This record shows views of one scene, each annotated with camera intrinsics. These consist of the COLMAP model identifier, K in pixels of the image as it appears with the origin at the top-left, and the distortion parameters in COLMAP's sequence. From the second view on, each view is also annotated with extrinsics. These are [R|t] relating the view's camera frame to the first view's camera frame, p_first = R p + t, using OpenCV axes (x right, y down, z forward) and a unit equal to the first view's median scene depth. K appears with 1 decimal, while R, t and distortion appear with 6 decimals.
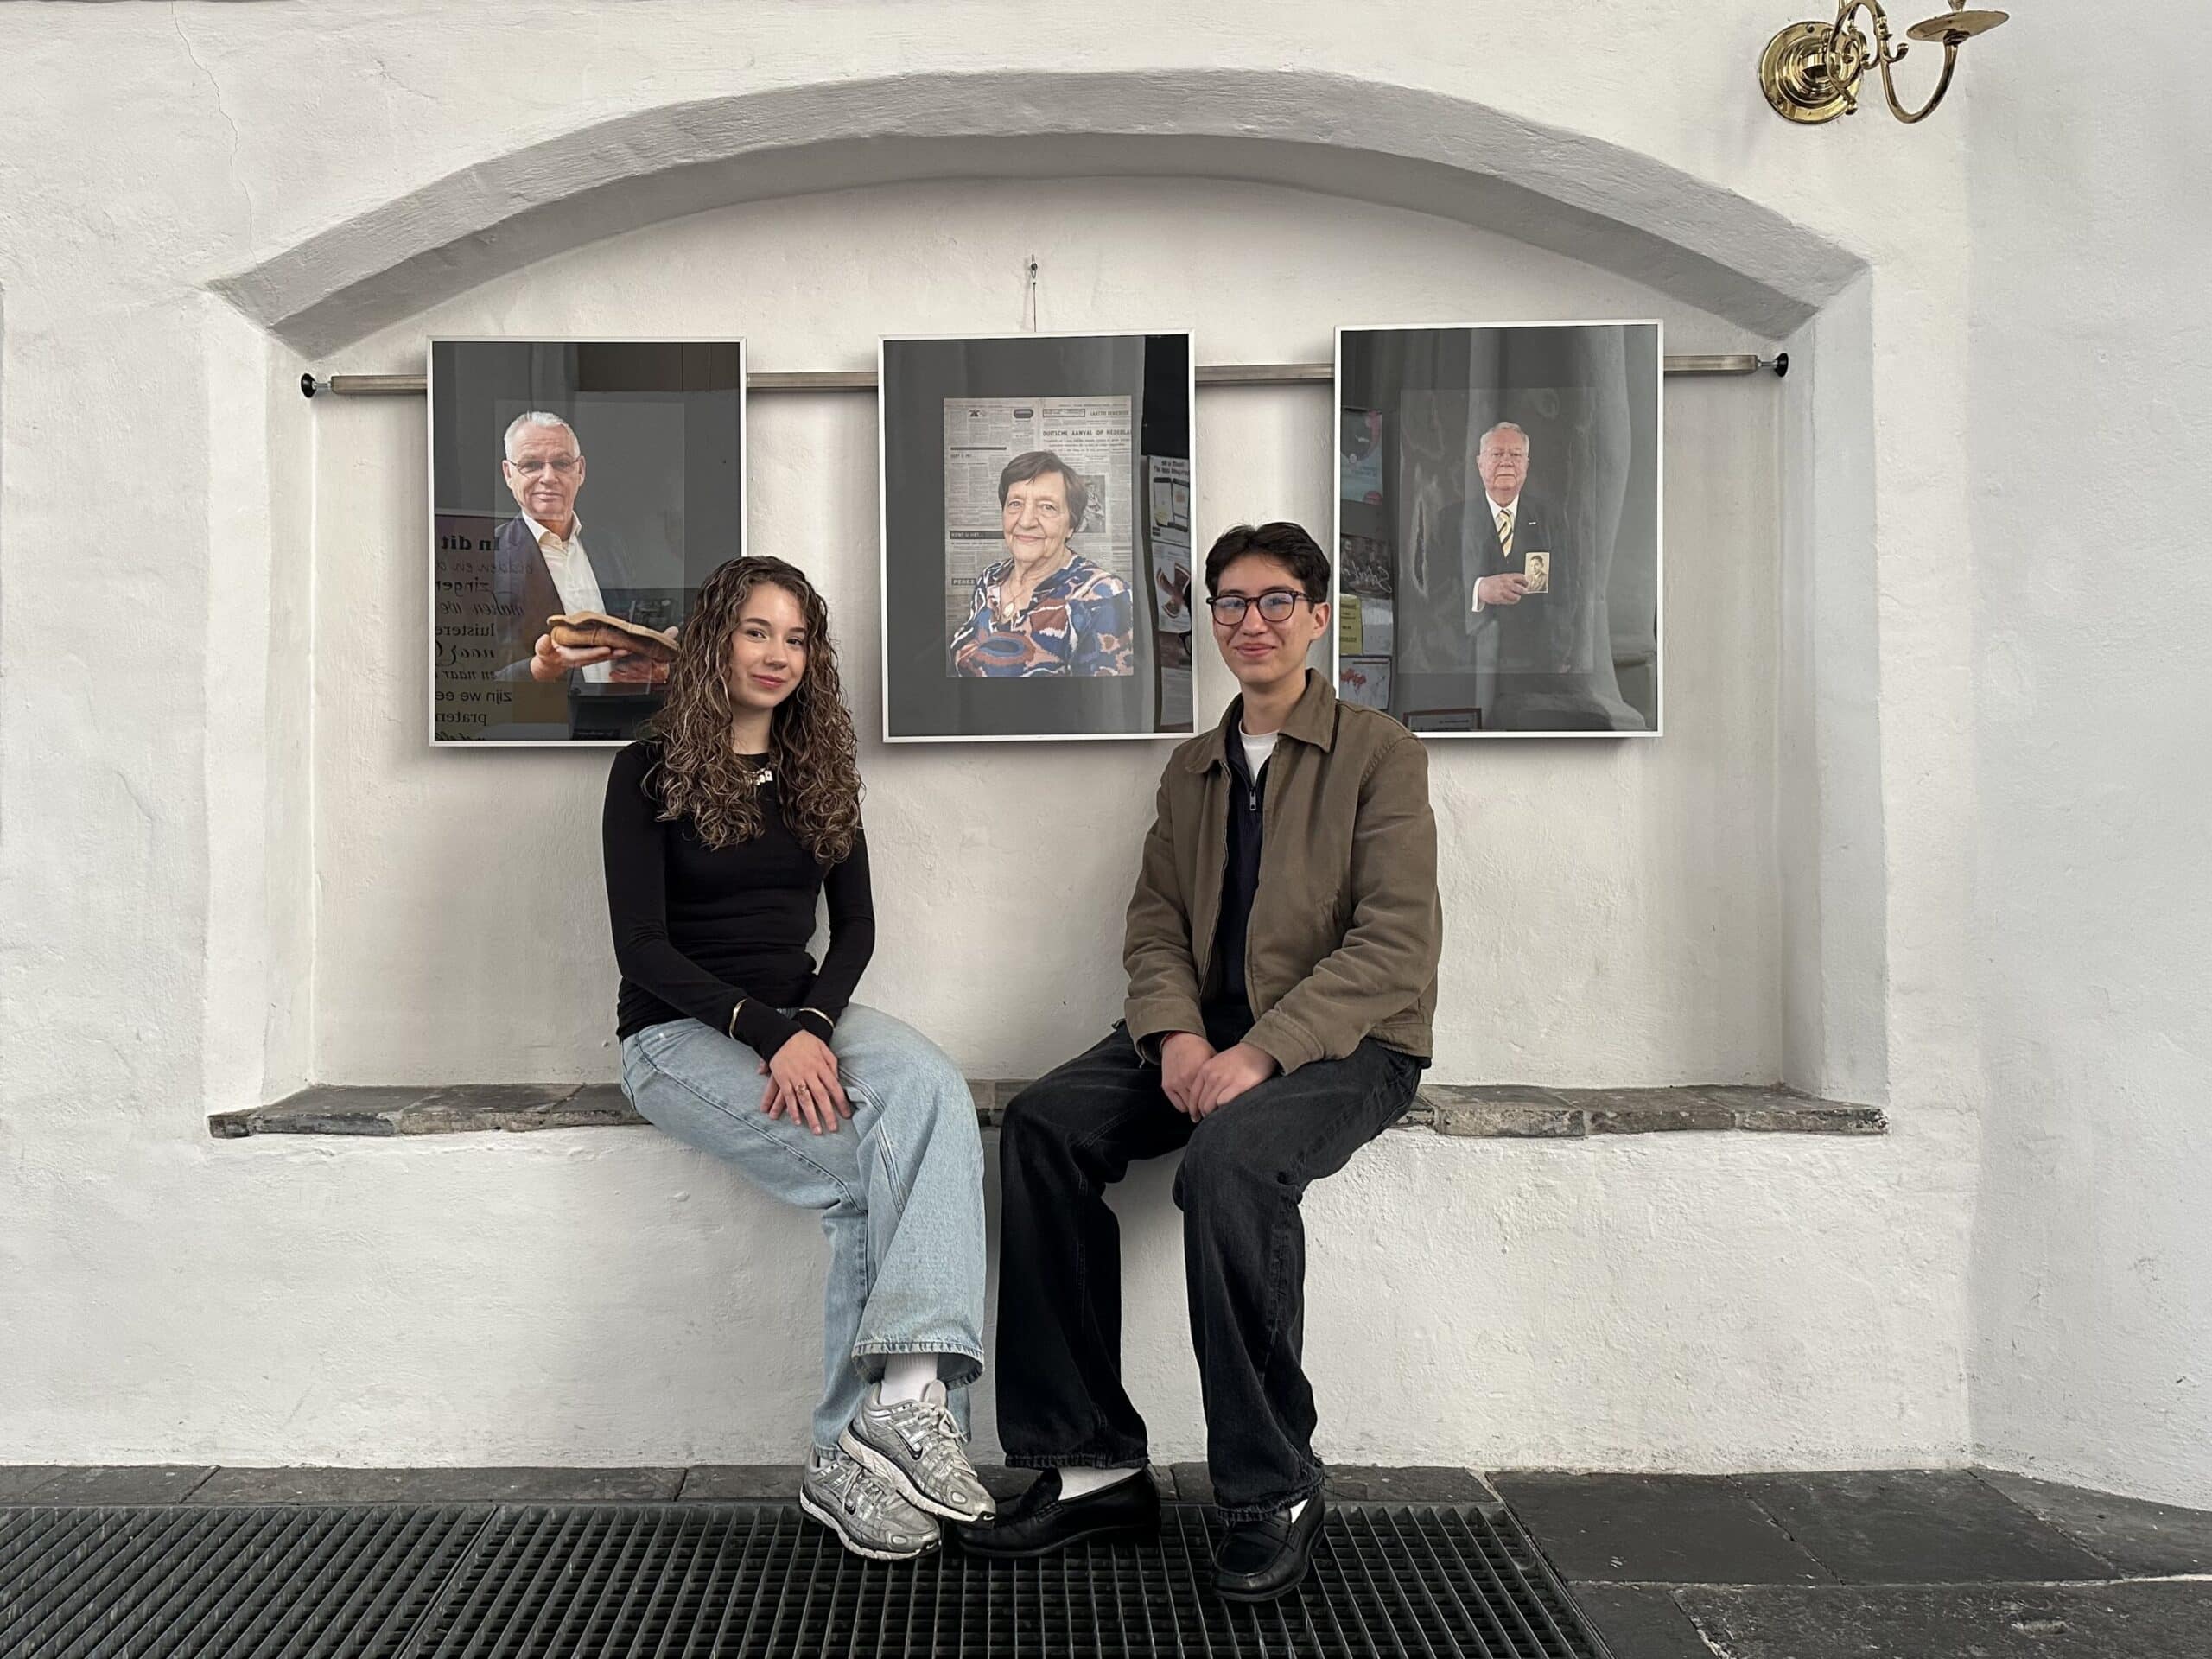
lens RADIAL K [[1412.1, 0, 1103.4], [0, 1412.1, 724.4], [0, 0, 1]] dist [0.020798, 0.000185]
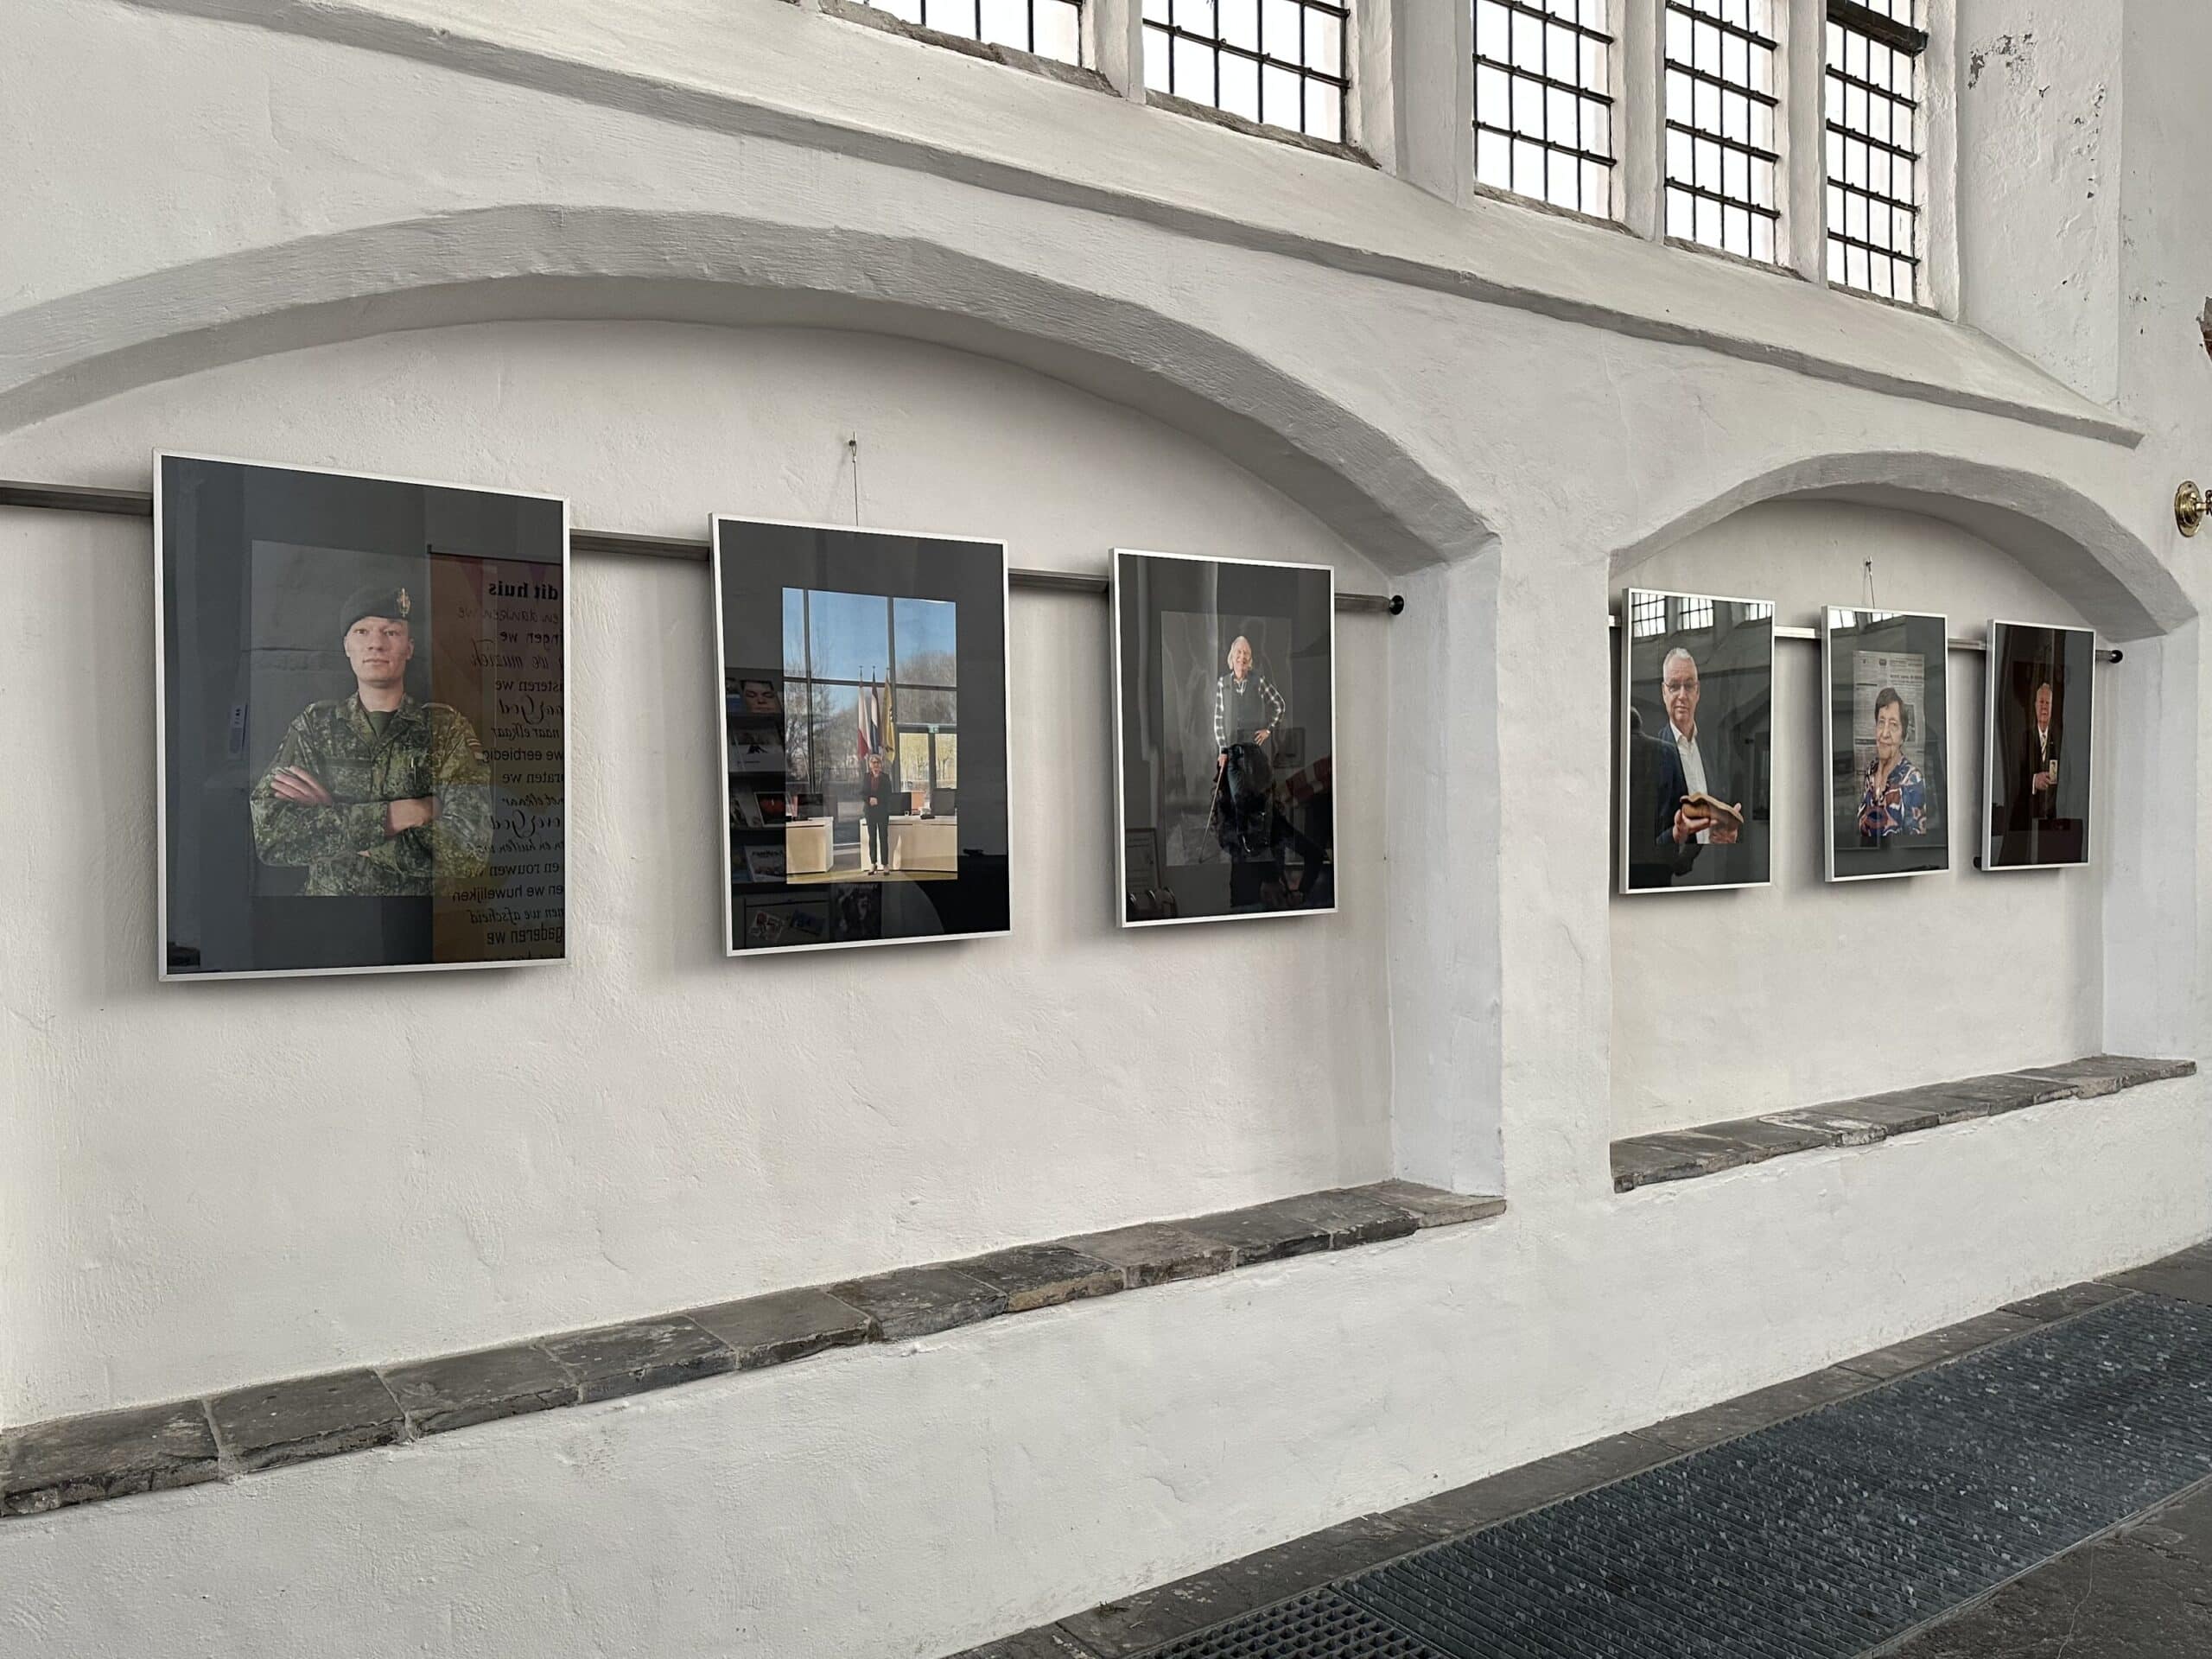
lens RADIAL K [[1539.6, 0, 1106.4], [0, 1539.6, 894.6], [0, 0, 1]] dist [0.017669, -0.026437]
pose [[0.846808, -0.034746, 0.530763, -1.654363], [0.049038, 0.998714, -0.012857, 0.010305], [-0.529634, 0.036915, 0.847423, 0.035631]]
